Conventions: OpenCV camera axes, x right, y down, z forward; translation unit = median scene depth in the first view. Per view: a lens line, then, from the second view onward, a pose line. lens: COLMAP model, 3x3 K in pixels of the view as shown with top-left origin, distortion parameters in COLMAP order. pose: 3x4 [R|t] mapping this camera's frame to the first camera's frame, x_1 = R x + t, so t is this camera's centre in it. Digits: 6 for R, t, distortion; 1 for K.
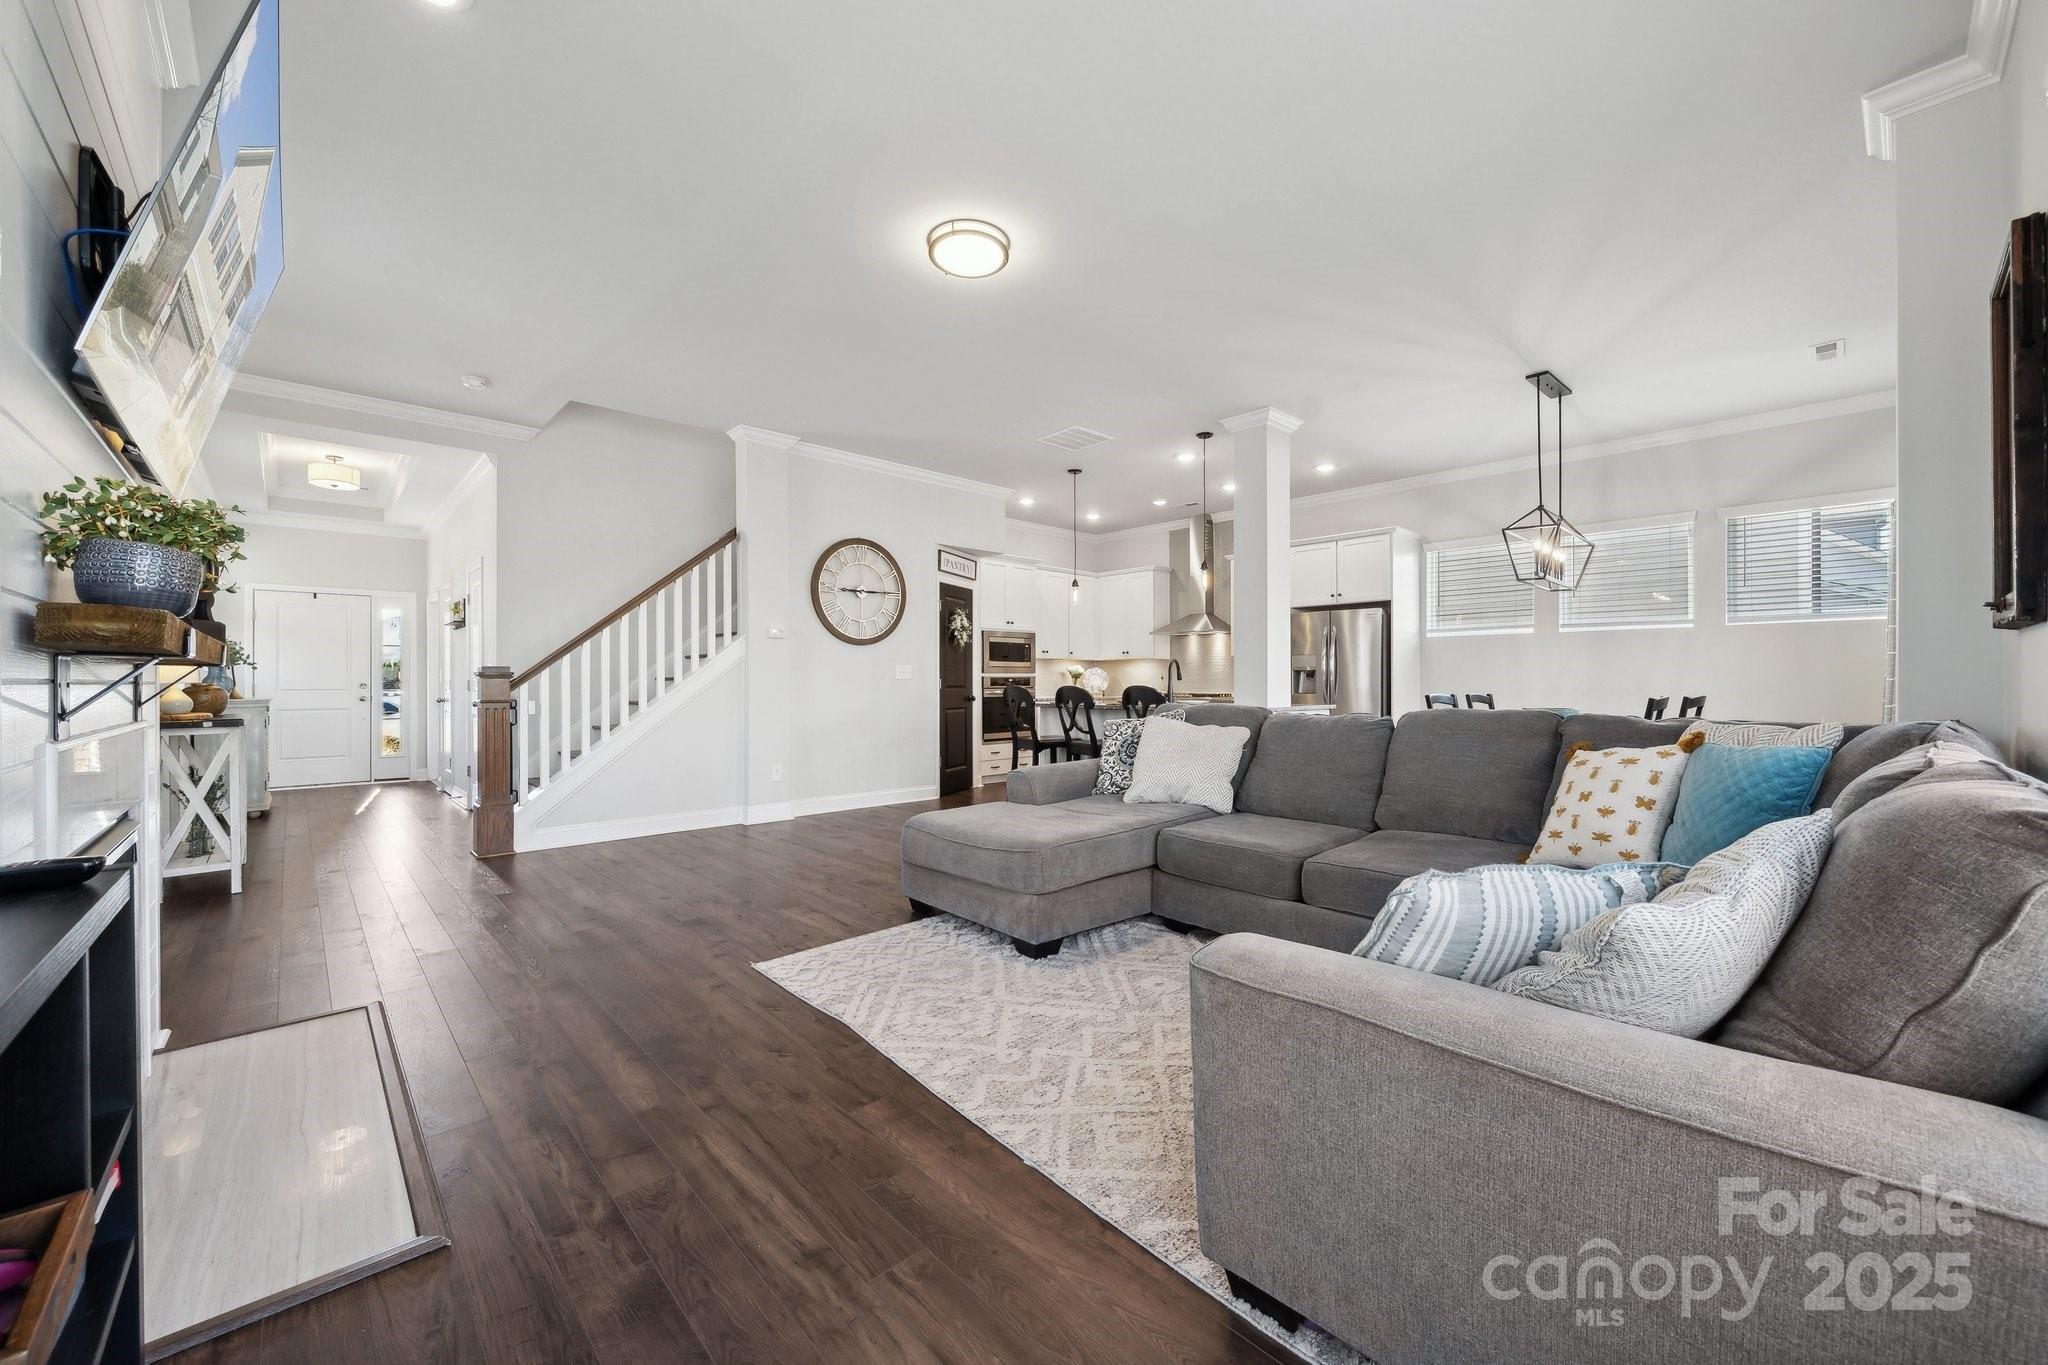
lens RADIAL K [[792.4, 0, 1023.5], [0, 792.4, 681.9], [0, 0, 1]] dist [0.000992, 0.000060]
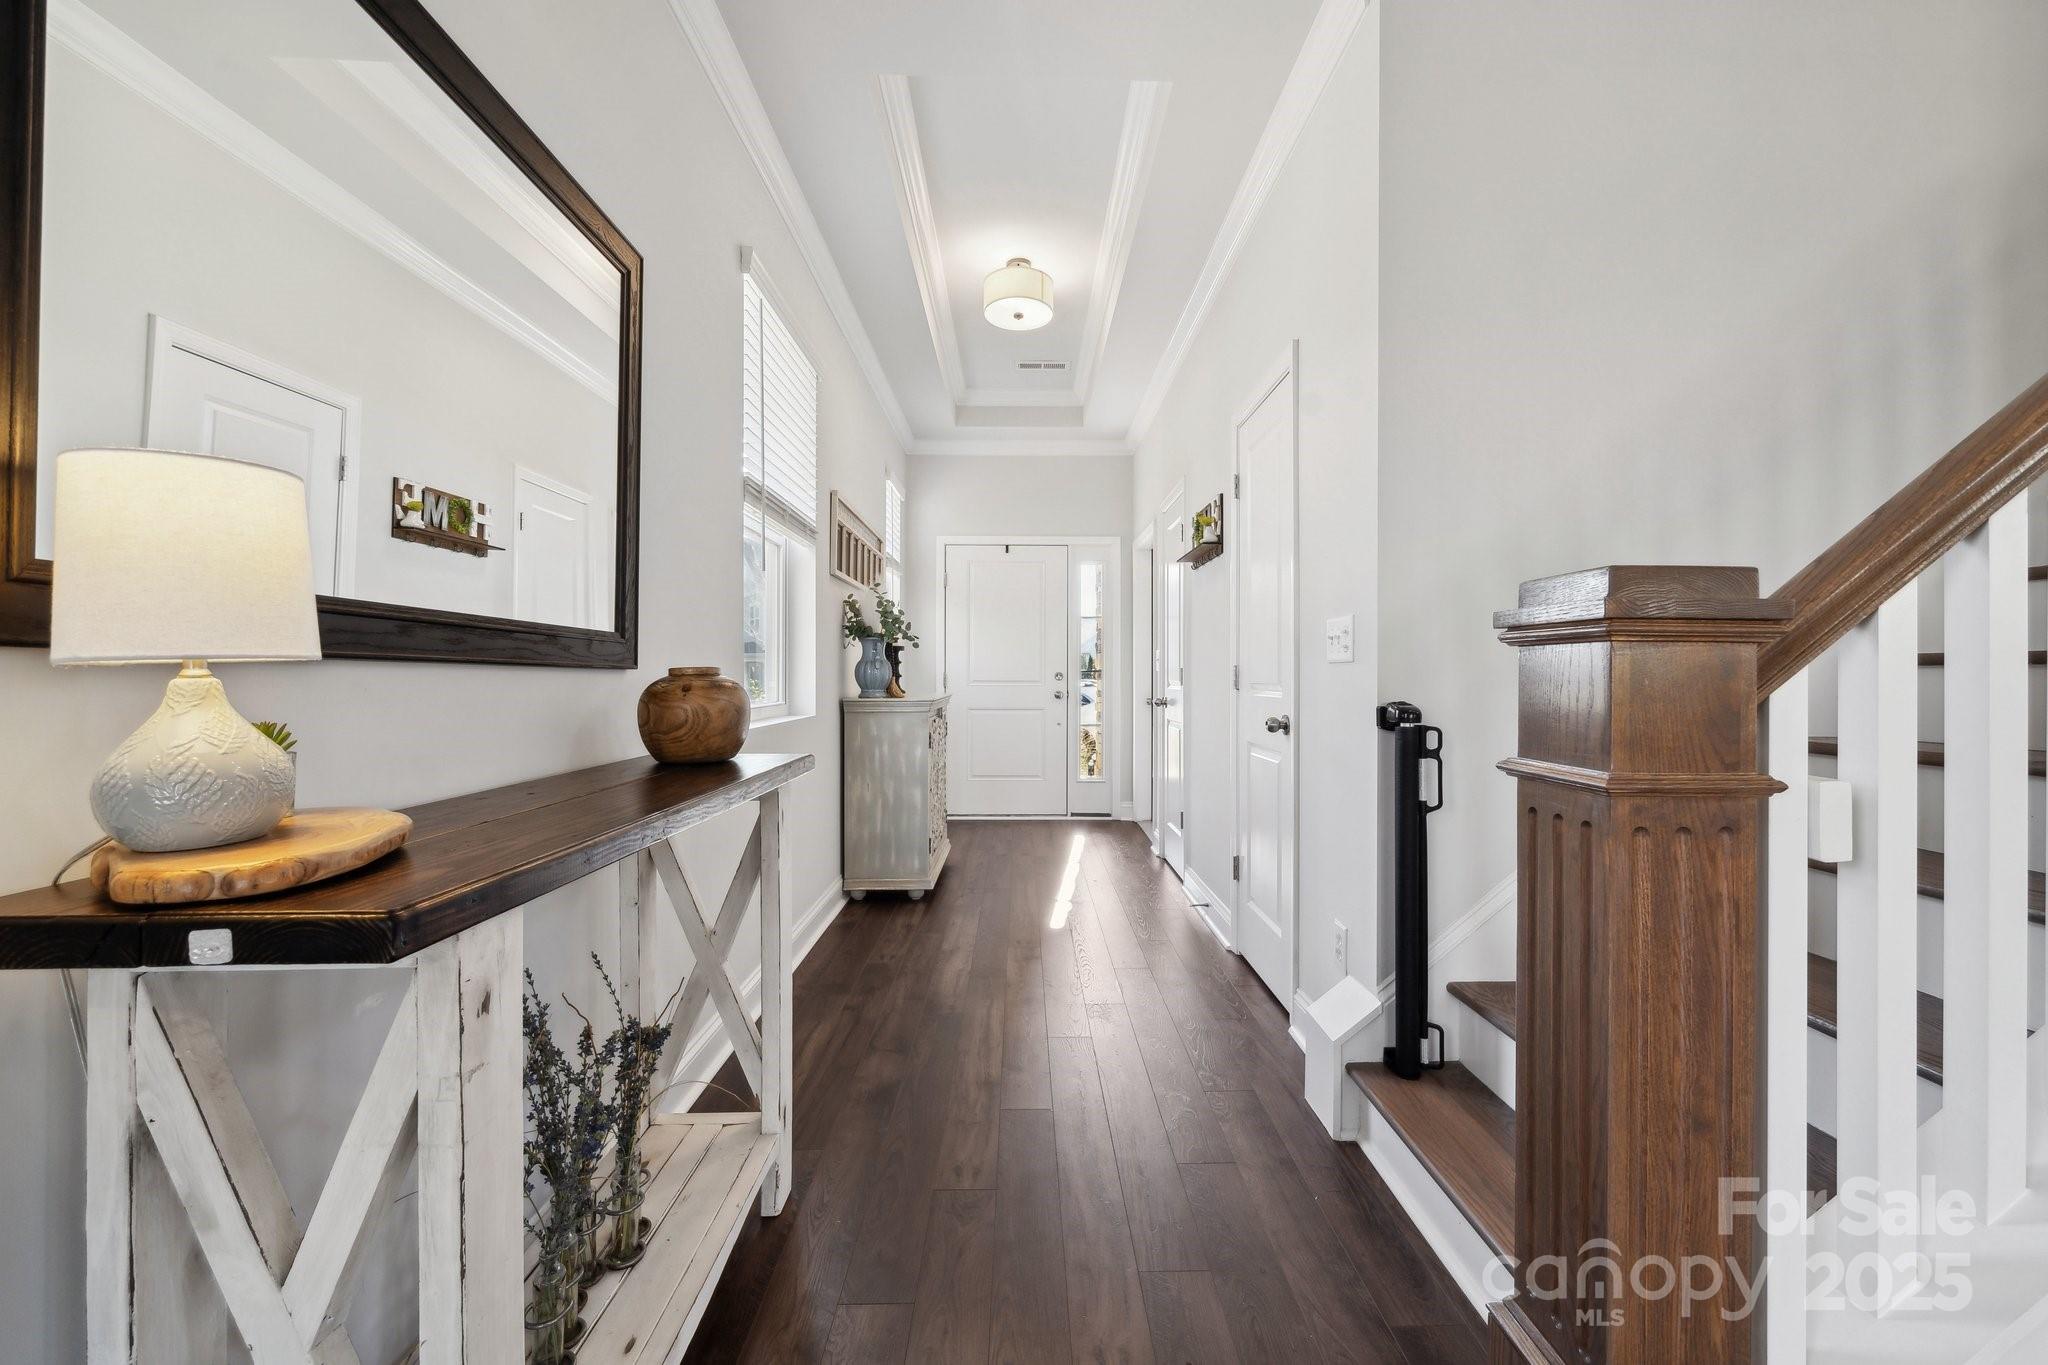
lens RADIAL K [[866.9, 0, 1026.3], [0, 866.9, 676.6], [0, 0, 1]] dist [0.004009, 0.000729]
pose [[0.741860, 0.007161, -0.670516, -0.353440], [-0.002513, 0.999966, 0.007899, 0.000663], [0.670550, -0.004175, 0.741853, 0.426817]]
